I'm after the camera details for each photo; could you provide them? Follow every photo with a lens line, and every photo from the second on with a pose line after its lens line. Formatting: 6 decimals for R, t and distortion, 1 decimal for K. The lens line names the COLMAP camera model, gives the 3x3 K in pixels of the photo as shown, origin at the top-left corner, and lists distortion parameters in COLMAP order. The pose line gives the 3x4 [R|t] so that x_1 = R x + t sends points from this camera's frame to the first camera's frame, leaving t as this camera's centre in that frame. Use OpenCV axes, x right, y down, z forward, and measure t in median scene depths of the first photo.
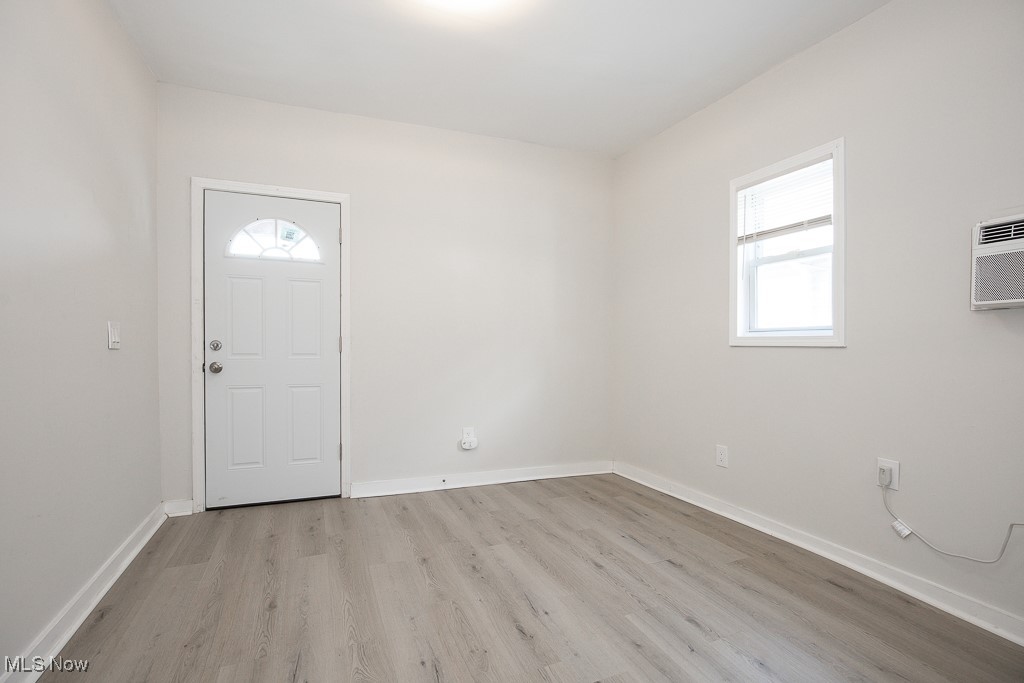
lens RADIAL K [[474.4, 0, 511.1], [0, 474.4, 341.2], [0, 0, 1]] dist [0.000343, 0.000021]
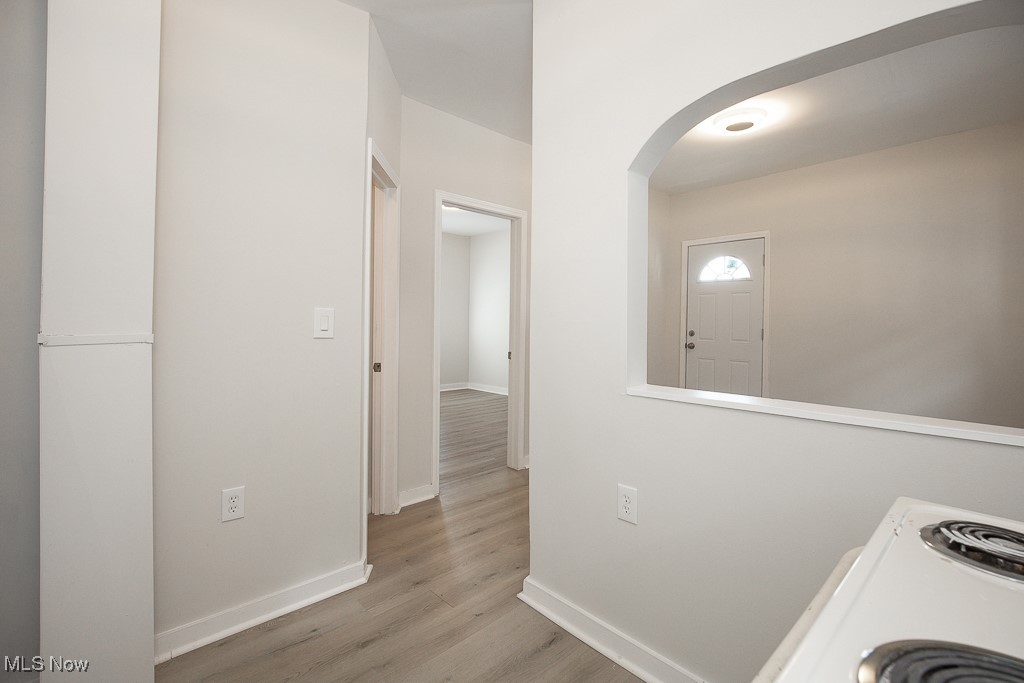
lens RADIAL K [[474.4, 0, 512.0], [0, 474.4, 334.6], [0, 0, 1]] dist [0.000343, 0.000021]
pose [[0.354804, 0.019572, -0.934736, 0.763248], [-0.018029, 0.999738, 0.014089, 0.000922], [0.934767, 0.011853, 0.355064, -0.247099]]
